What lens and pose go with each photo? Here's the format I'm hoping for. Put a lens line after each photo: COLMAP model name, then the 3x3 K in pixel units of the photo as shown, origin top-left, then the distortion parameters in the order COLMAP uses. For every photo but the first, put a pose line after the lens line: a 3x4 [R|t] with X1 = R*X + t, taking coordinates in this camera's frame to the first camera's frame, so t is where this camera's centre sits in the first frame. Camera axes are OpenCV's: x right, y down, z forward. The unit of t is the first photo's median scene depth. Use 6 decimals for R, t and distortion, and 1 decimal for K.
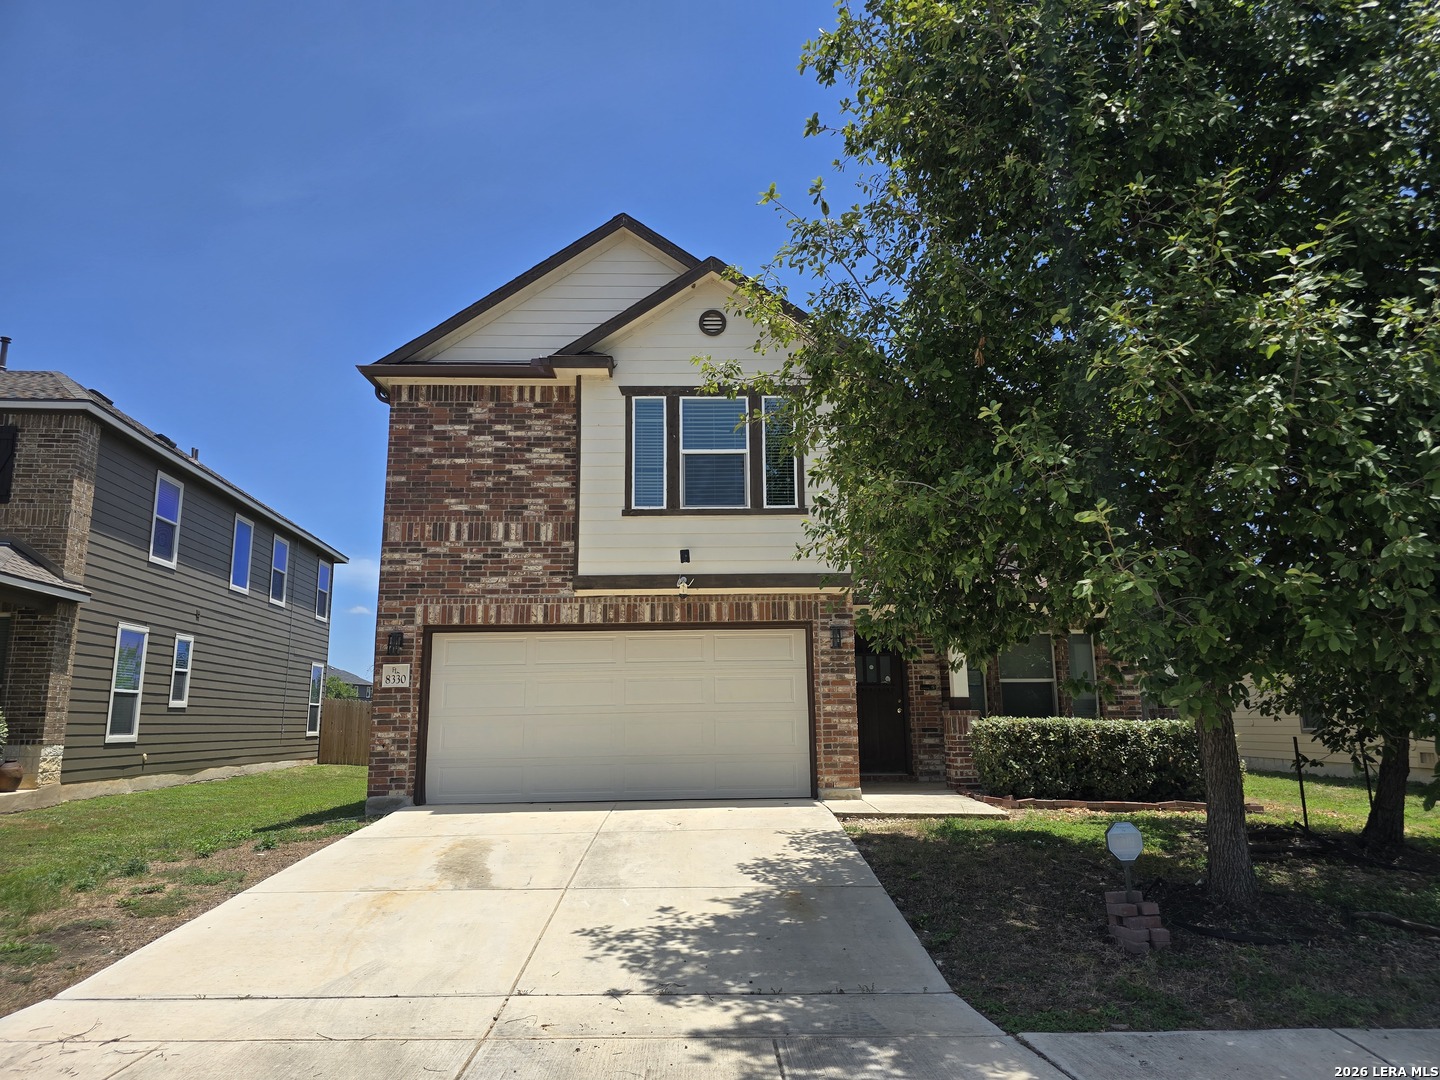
lens RADIAL K [[963.9, 0, 720.0], [0, 963.9, 540.0], [0, 0, 1]] dist [0.044662, -0.040229]
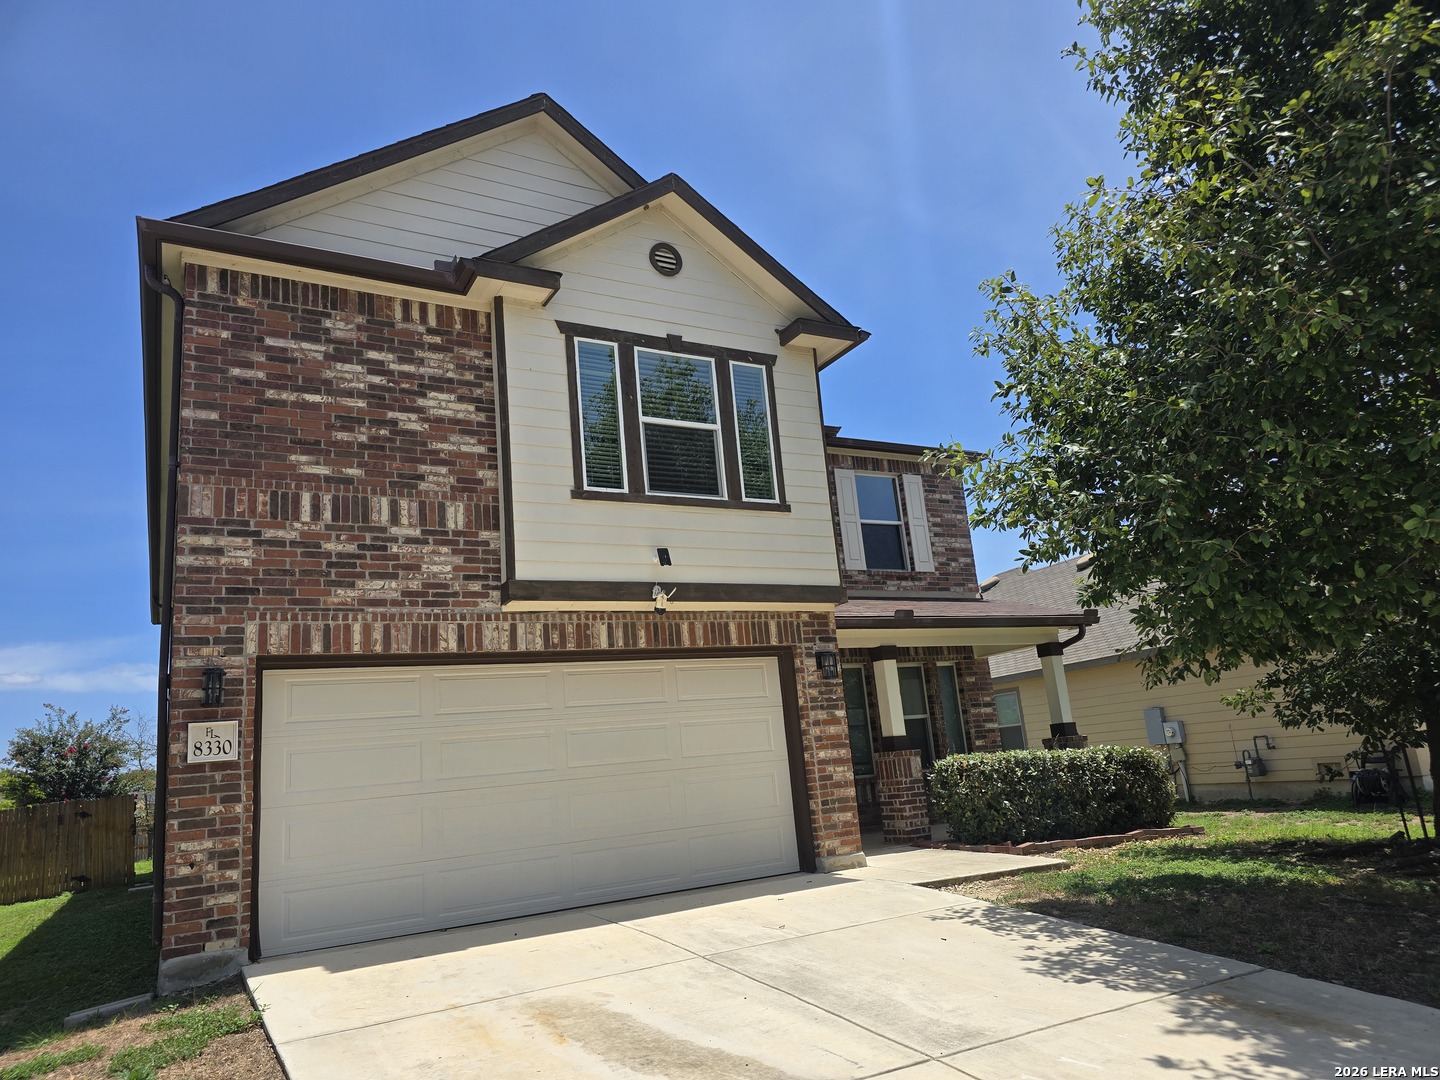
lens RADIAL K [[975.4, 0, 730.3], [0, 975.4, 550.6], [0, 0, 1]] dist [0.042836, -0.058214]
pose [[0.878581, 0.039936, 0.475920, -0.337210], [-0.013306, 0.998158, -0.059195, 0.053920], [-0.477407, 0.045675, 0.877494, 0.314363]]
